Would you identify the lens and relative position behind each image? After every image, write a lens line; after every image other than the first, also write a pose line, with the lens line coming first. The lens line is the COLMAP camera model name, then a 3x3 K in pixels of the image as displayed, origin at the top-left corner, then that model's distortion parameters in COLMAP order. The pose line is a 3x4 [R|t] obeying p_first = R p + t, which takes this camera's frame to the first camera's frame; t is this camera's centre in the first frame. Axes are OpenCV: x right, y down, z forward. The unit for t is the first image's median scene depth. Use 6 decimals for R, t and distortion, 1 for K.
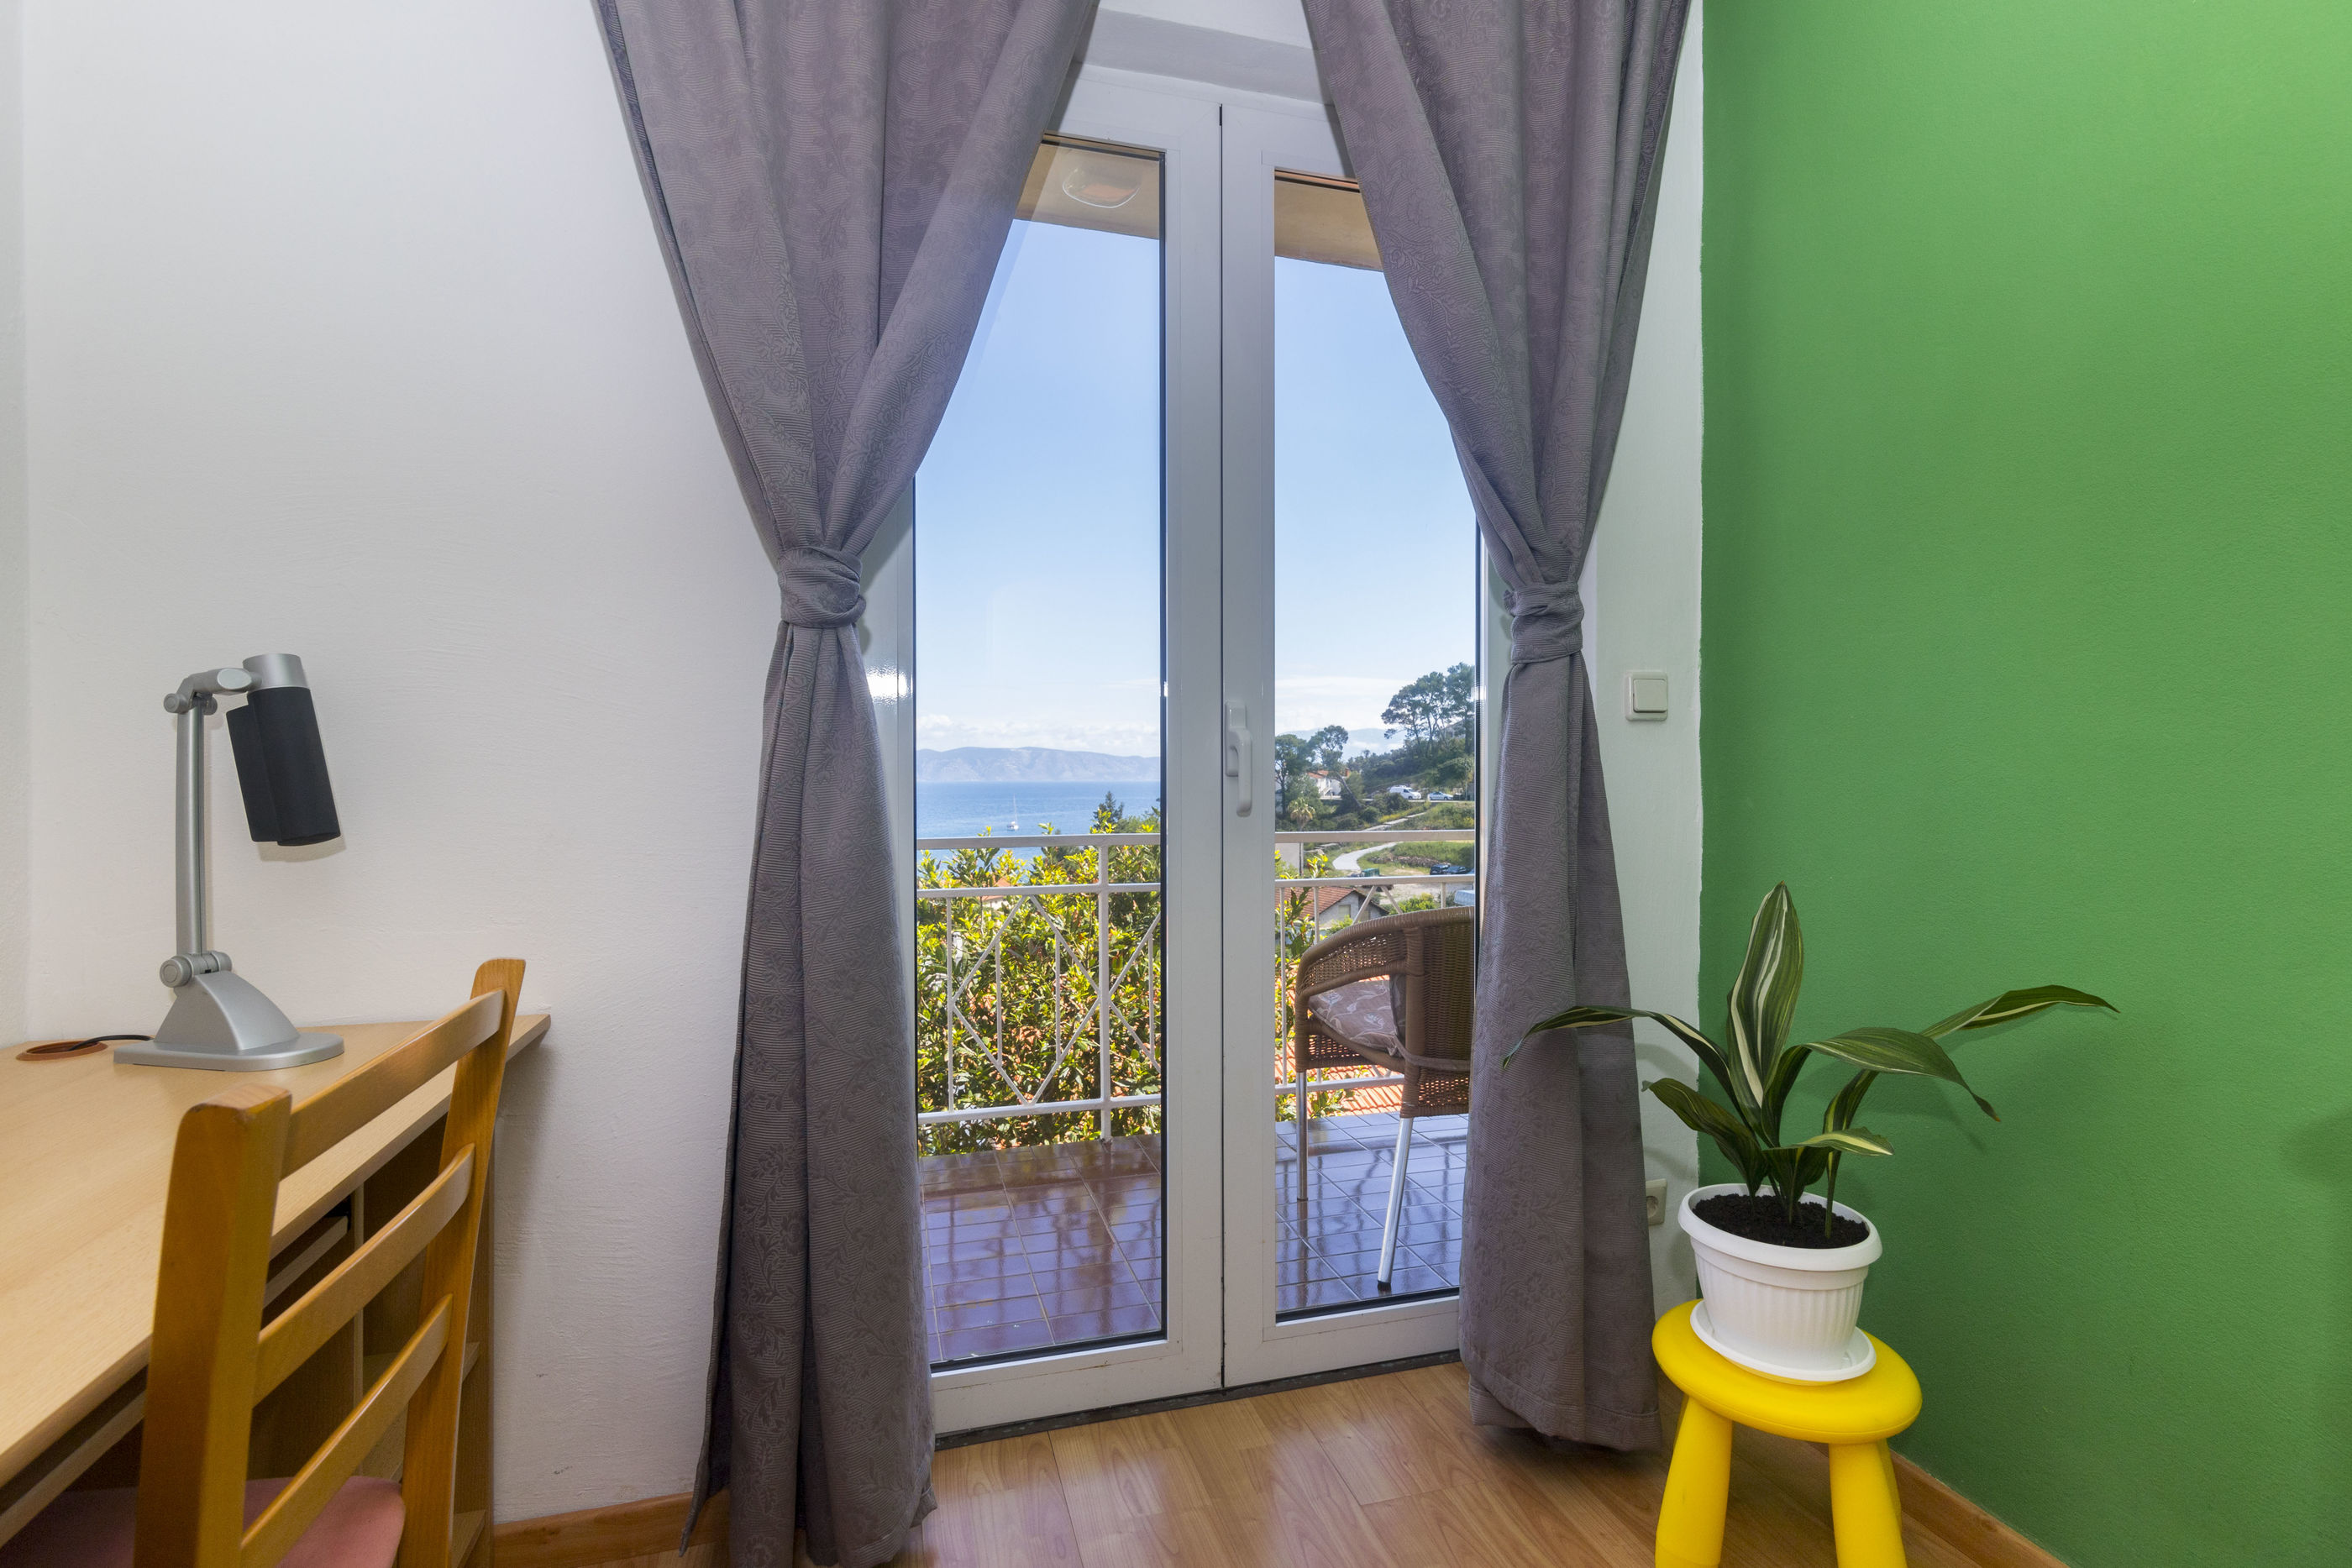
lens RADIAL K [[1066.0, 0, 1174.5], [0, 1066.0, 777.5], [0, 0, 1]] dist [-0.001748, -0.000602]
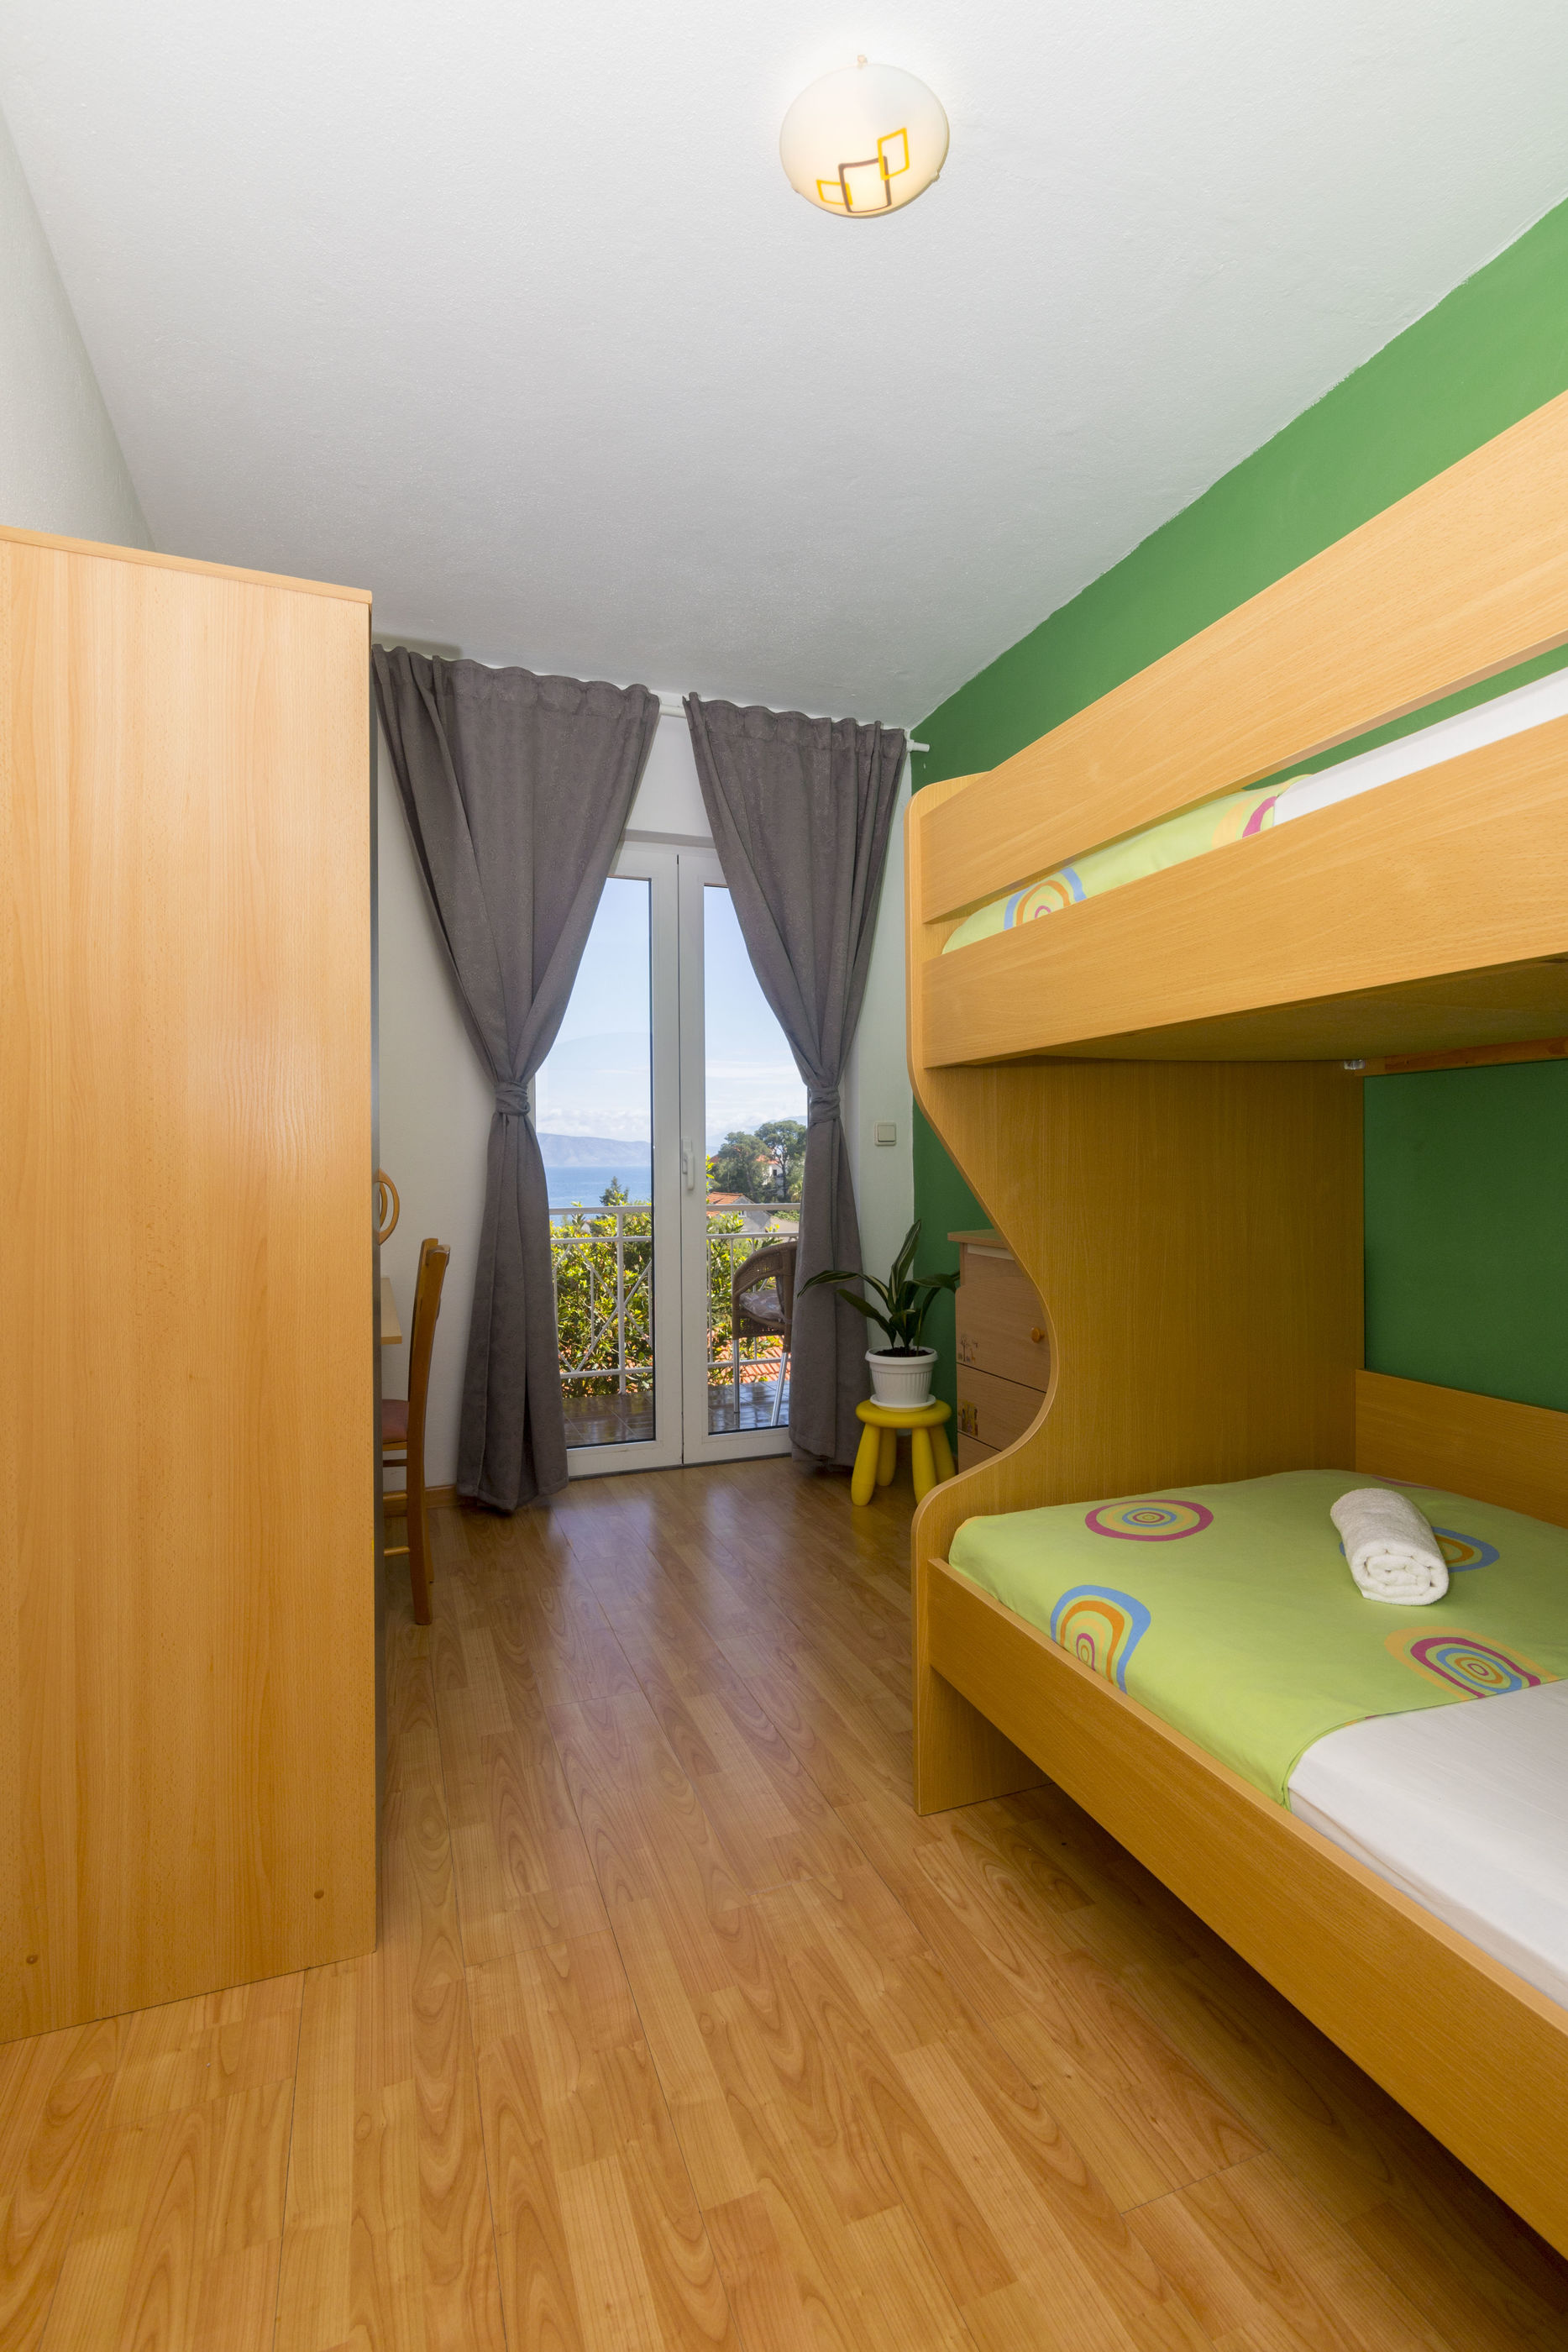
lens RADIAL K [[1066.0, 0, 794.2], [0, 1066.0, 1156.7], [0, 0, 1]] dist [-0.001748, -0.000602]
pose [[0.994413, -0.006690, 0.105349, 0.037802], [0.007192, 0.999965, -0.004381, -0.019600], [-0.105316, 0.005115, 0.994426, -0.926845]]
